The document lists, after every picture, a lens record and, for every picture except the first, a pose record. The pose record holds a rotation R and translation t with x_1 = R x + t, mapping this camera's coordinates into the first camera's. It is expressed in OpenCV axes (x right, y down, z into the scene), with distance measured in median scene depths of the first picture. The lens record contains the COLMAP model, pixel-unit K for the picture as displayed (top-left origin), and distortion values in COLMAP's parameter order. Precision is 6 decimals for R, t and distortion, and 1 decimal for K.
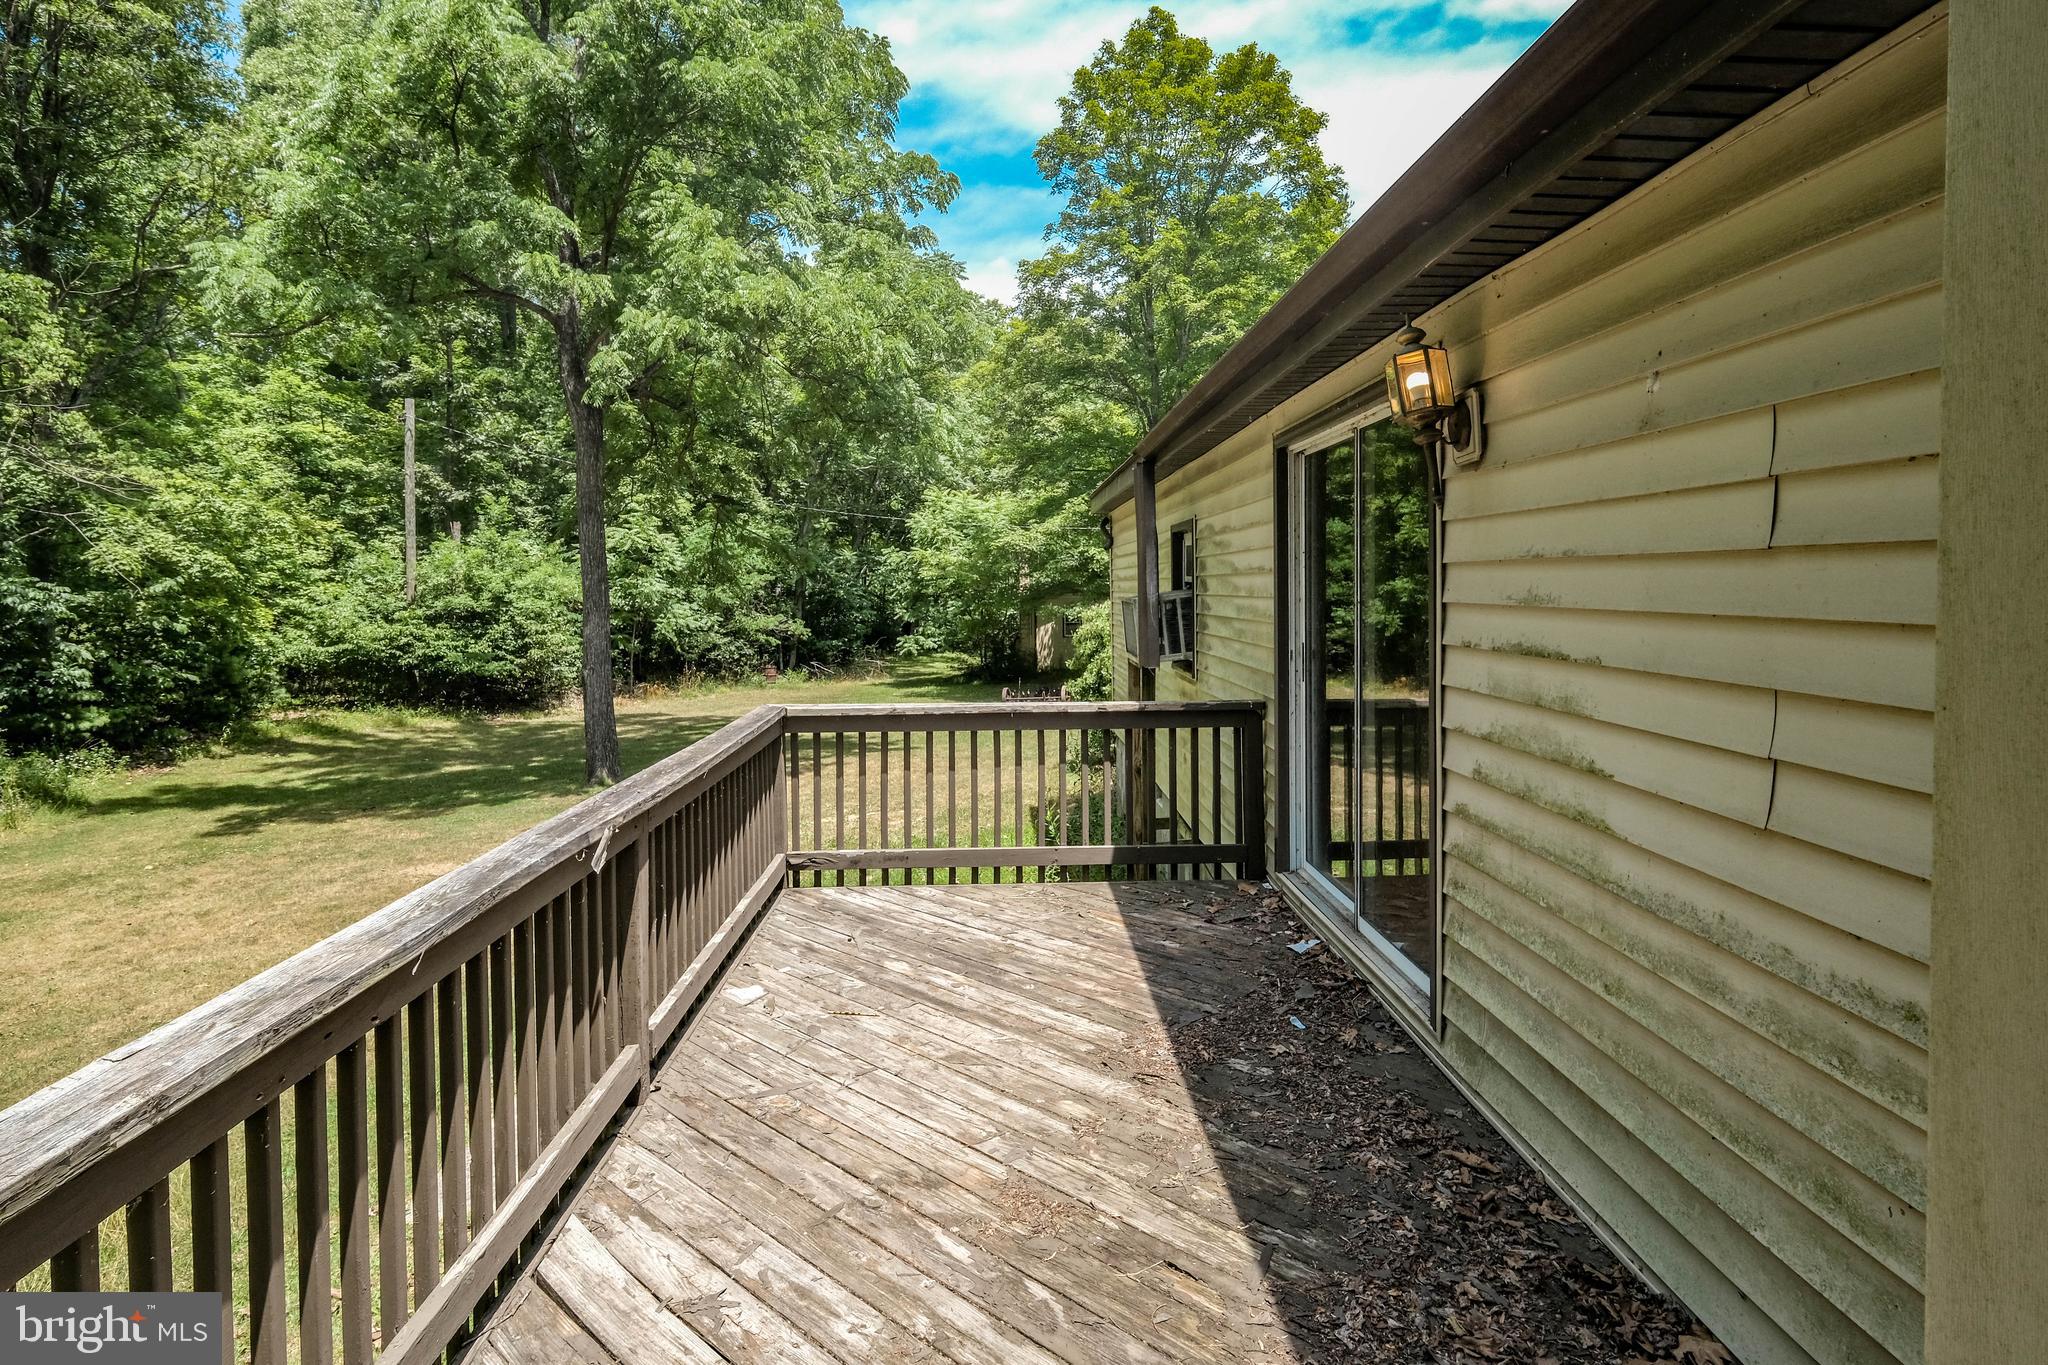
lens RADIAL K [[1023.1, 0, 1030.2], [0, 1023.1, 608.0], [0, 0, 1]] dist [-0.000915, -0.000206]
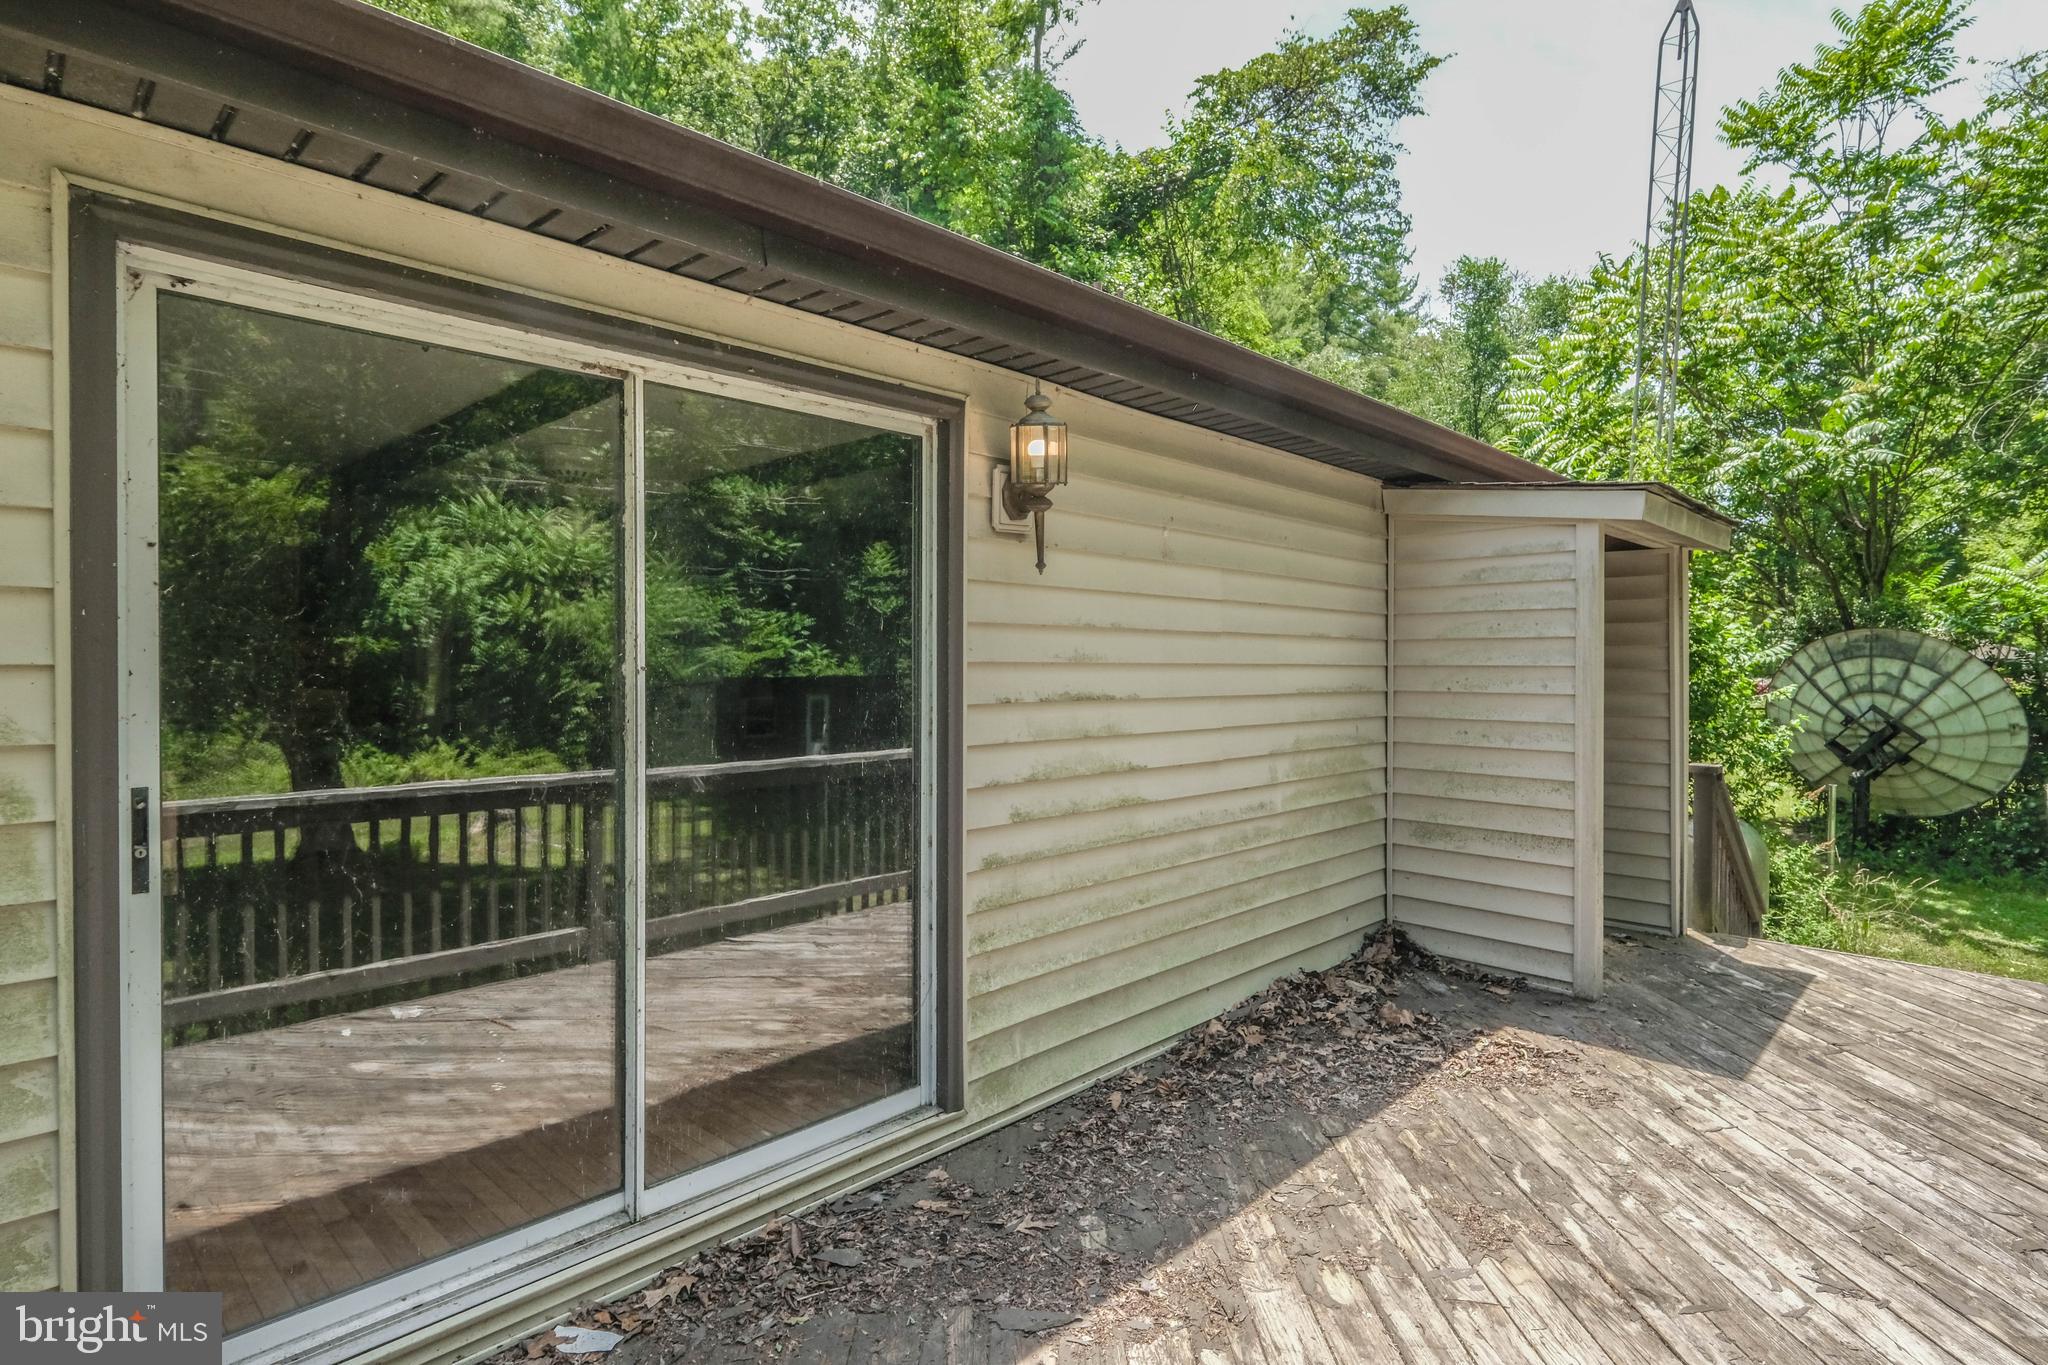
lens RADIAL K [[1057.1, 0, 1024.0], [0, 1057.1, 682.5], [0, 0, 1]] dist [-0.003453, -0.000875]
pose [[-0.688435, -0.016602, 0.725108, -0.484066], [0.013469, 0.999273, 0.035667, -0.029320], [-0.725173, 0.034321, -0.687711, 2.197531]]
